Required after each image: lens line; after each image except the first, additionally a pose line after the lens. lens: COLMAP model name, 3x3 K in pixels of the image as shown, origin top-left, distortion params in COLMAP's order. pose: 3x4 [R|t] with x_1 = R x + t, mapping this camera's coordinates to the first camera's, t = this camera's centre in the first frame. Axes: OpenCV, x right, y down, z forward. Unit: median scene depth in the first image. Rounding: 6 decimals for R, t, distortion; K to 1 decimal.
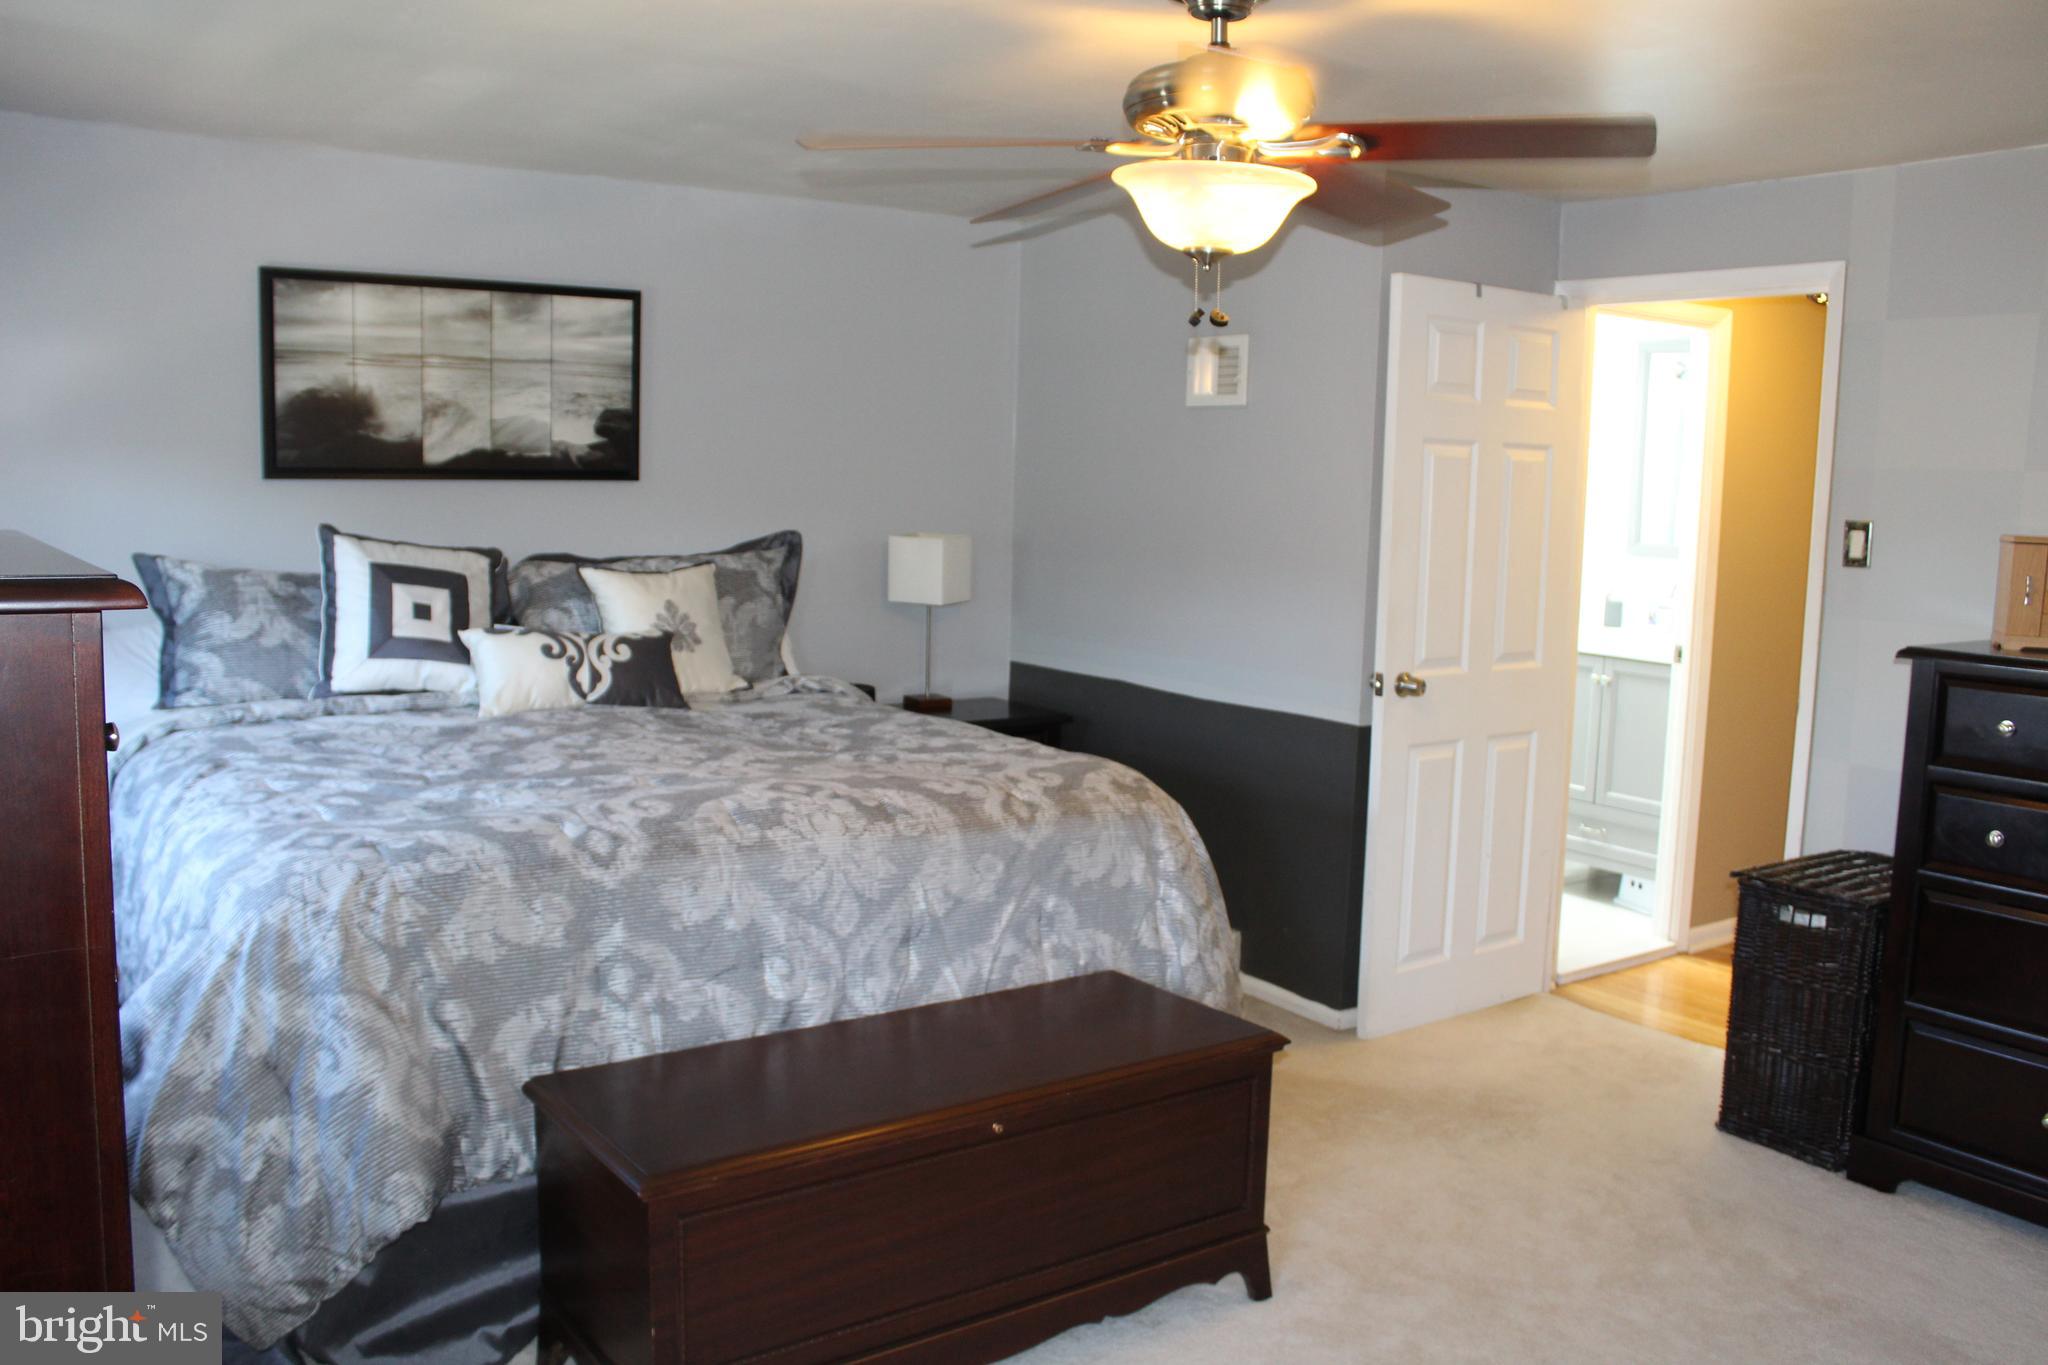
lens RADIAL K [[1726.9, 0, 1003.0], [0, 1726.9, 686.4], [0, 0, 1]] dist [-0.146469, 0.121658]
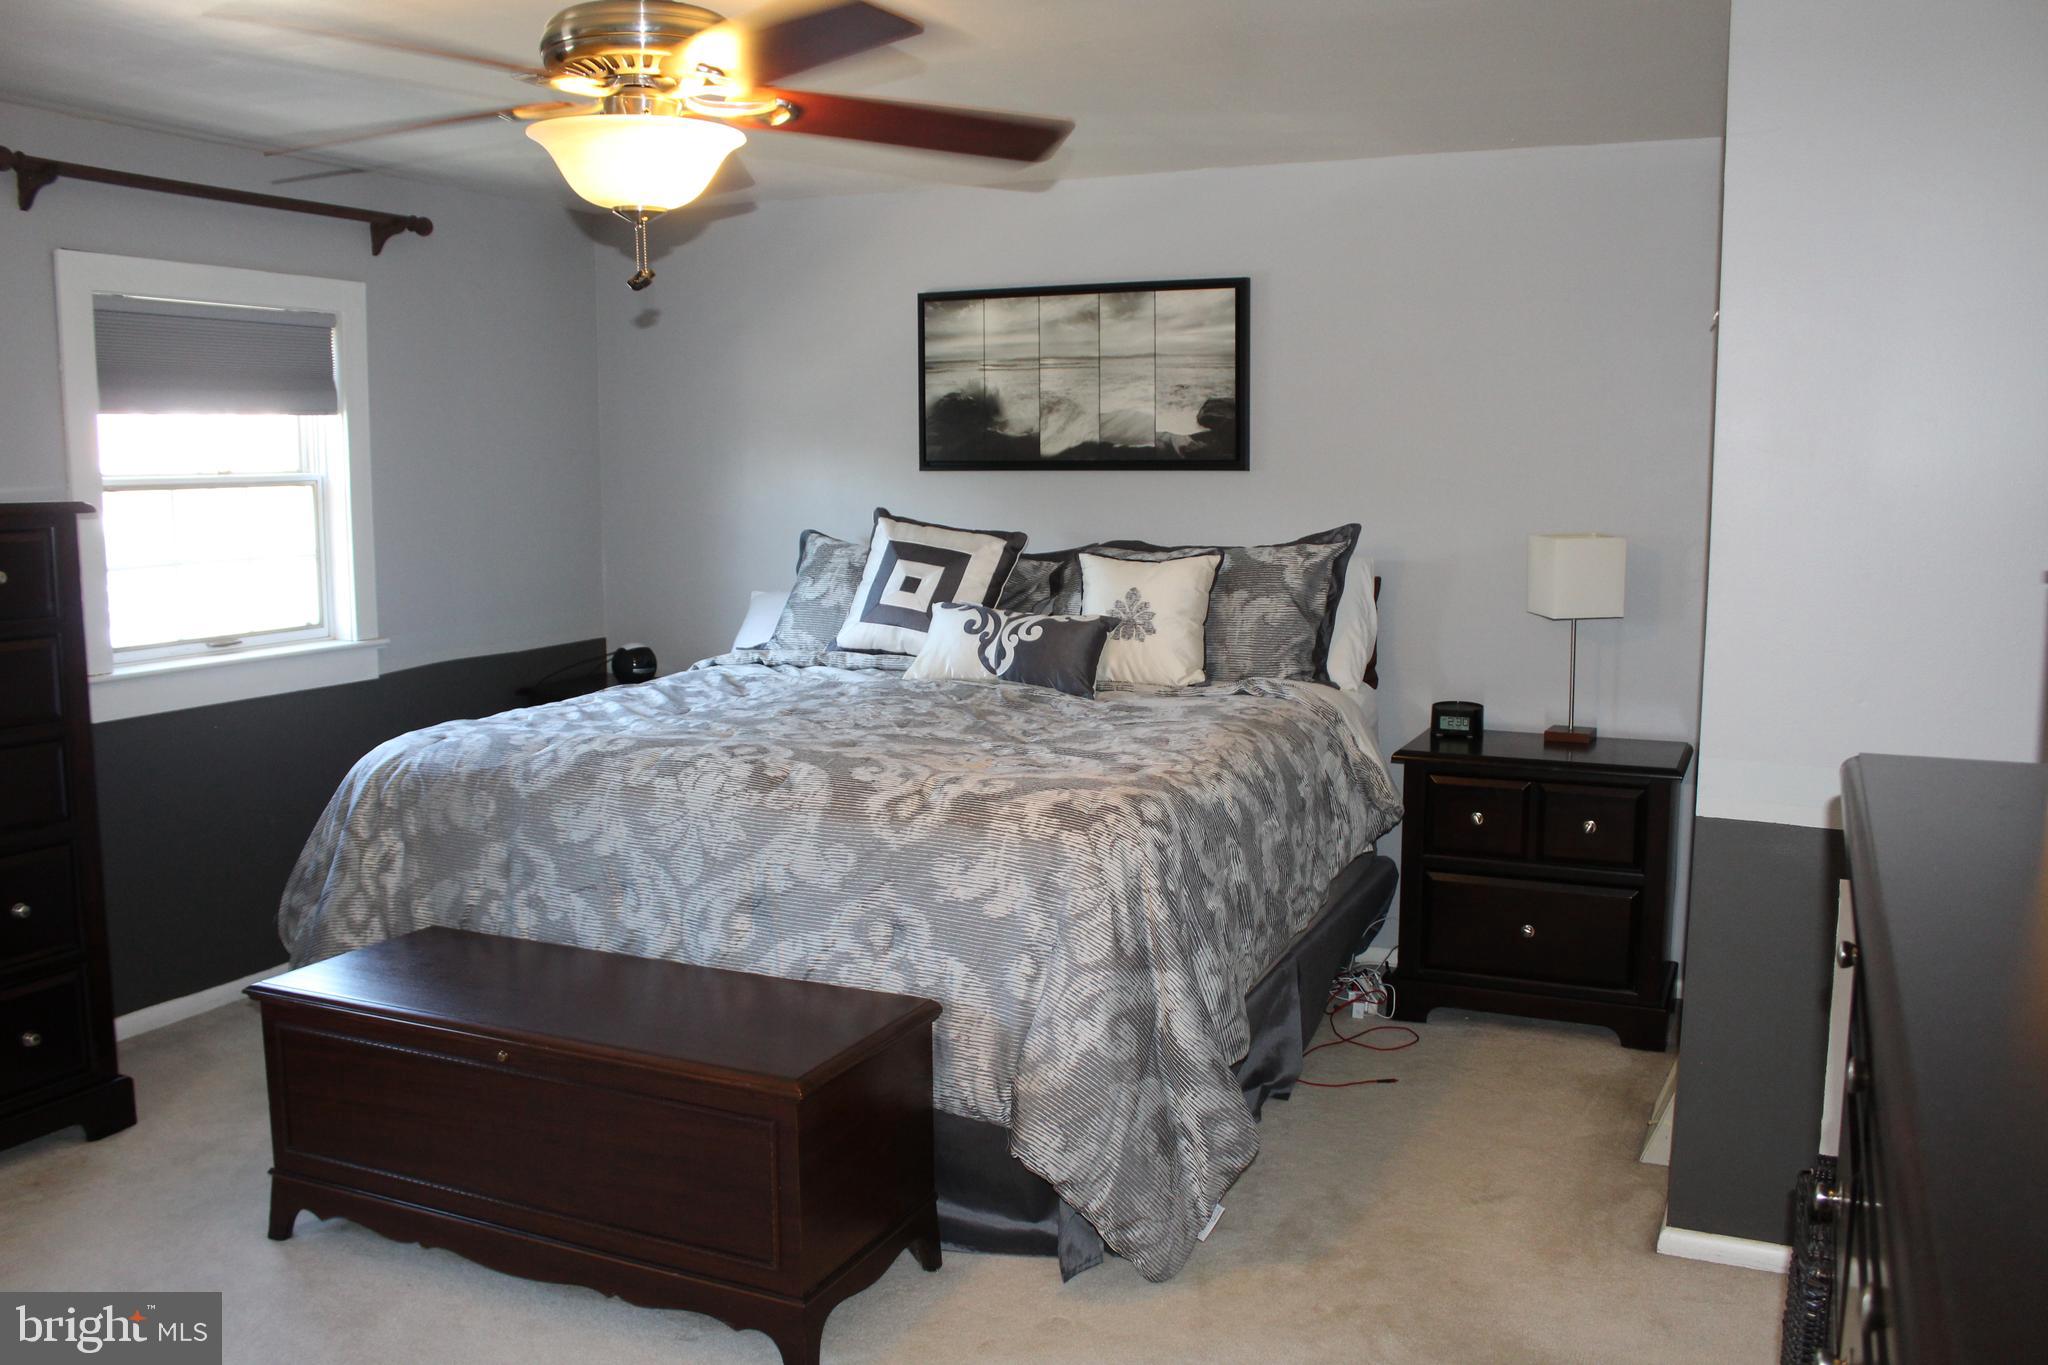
lens RADIAL K [[1726.9, 0, 1024.7], [0, 1726.9, 698.9], [0, 0, 1]] dist [-0.146469, 0.121658]
pose [[0.509578, 0.094121, -0.855261, 0.776589], [-0.094333, 0.994118, 0.053197, -0.040622], [0.855238, 0.053572, 0.515459, 0.523412]]
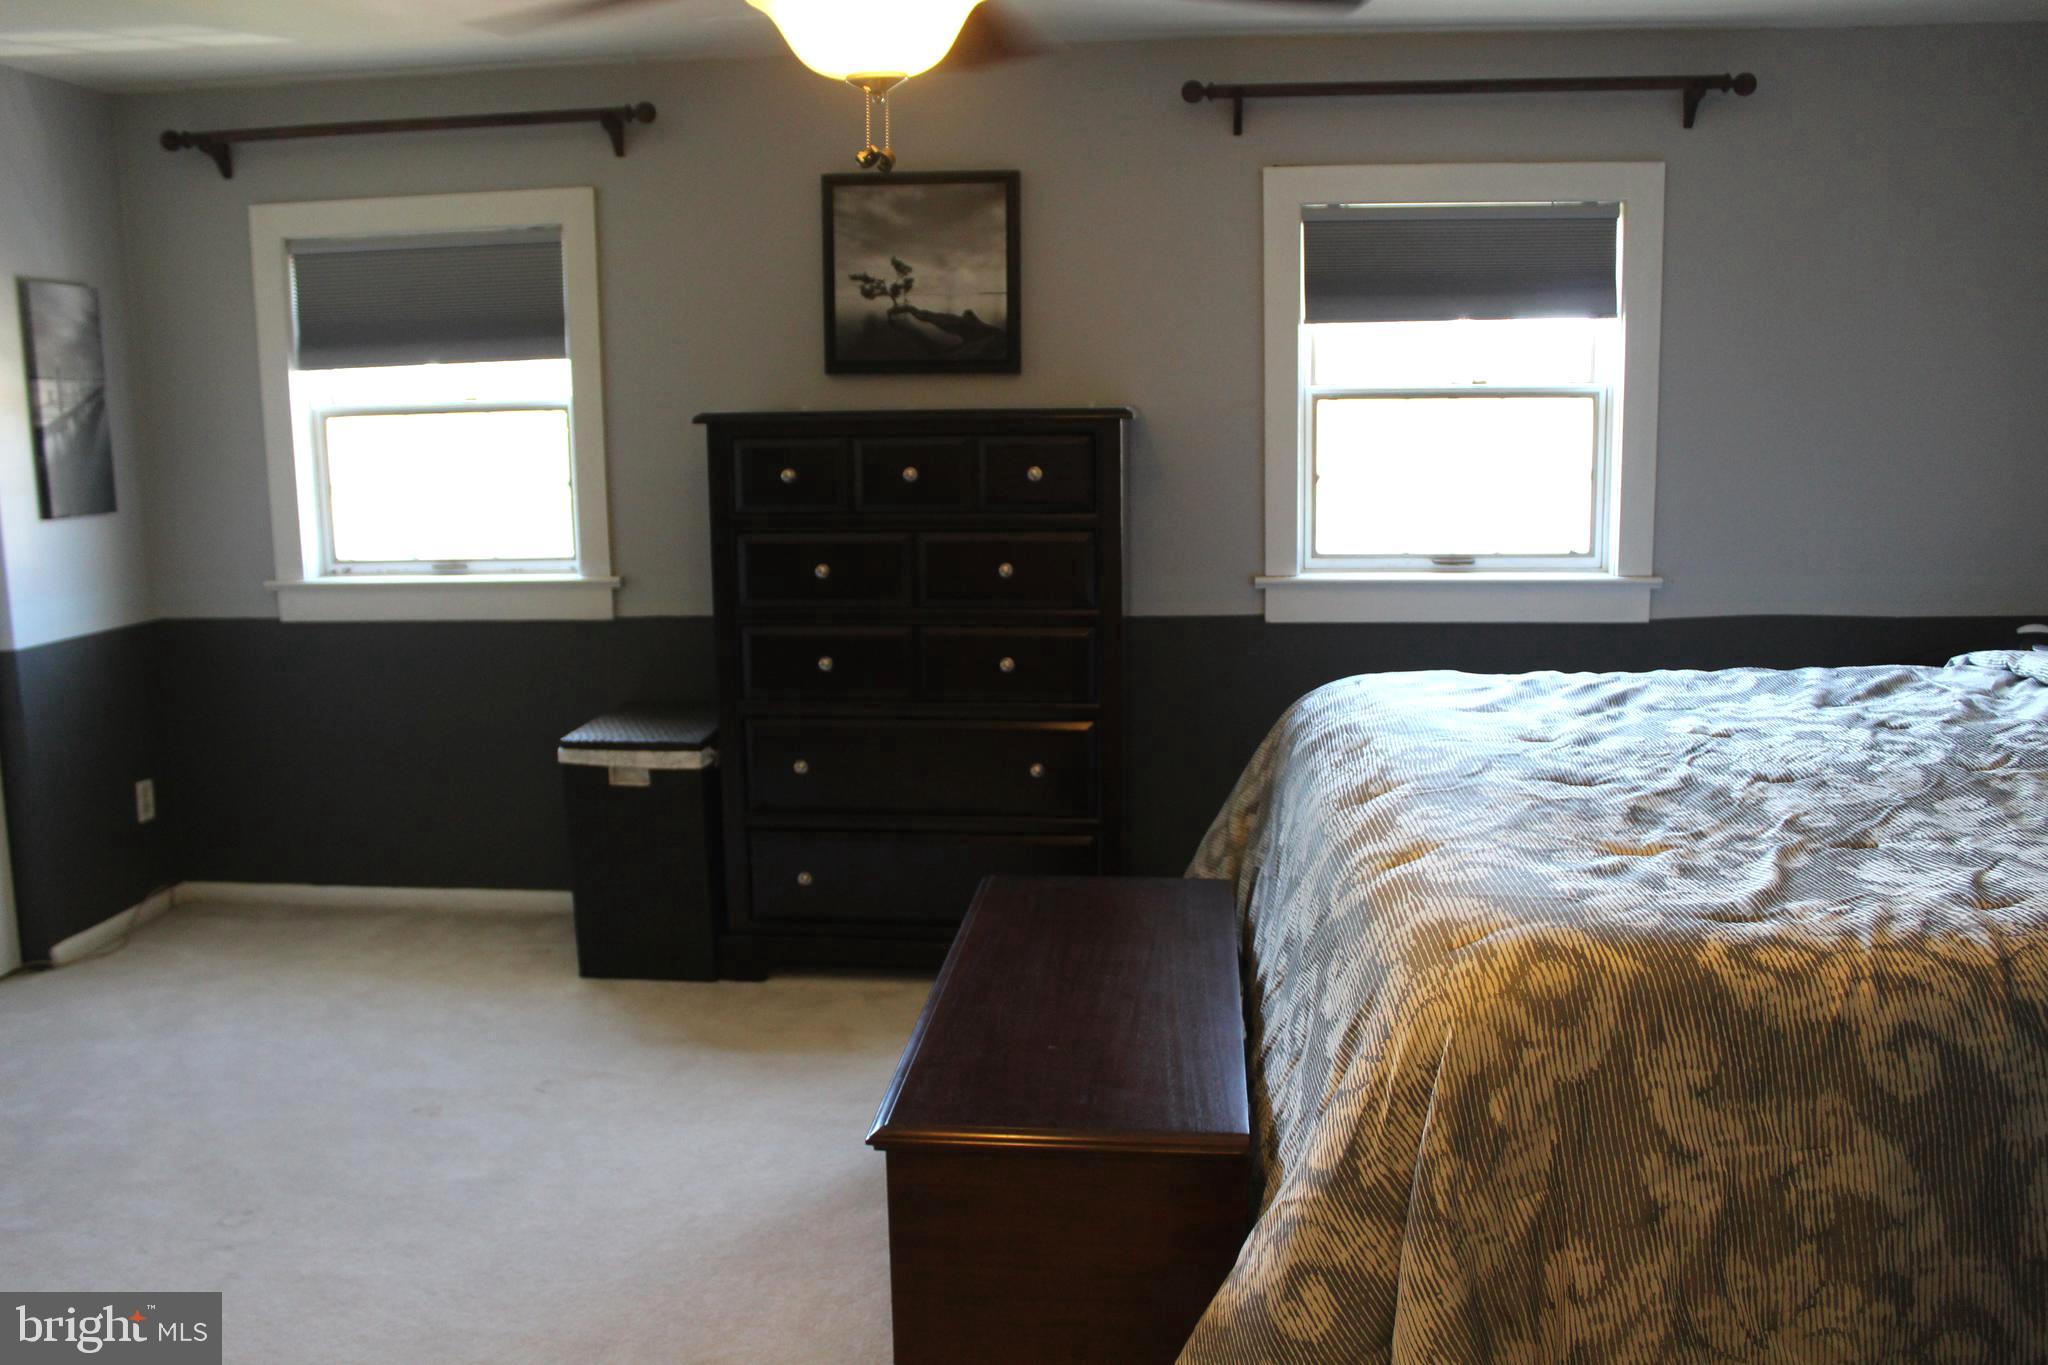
lens RADIAL K [[1726.9, 0, 1019.5], [0, 1726.9, 686.4], [0, 0, 1]] dist [-0.146469, 0.121658]
pose [[-0.654380, 0.112464, -0.747756, 0.525149], [-0.095060, 0.968798, 0.228898, -0.120143], [0.750167, 0.220868, -0.623271, 1.188198]]
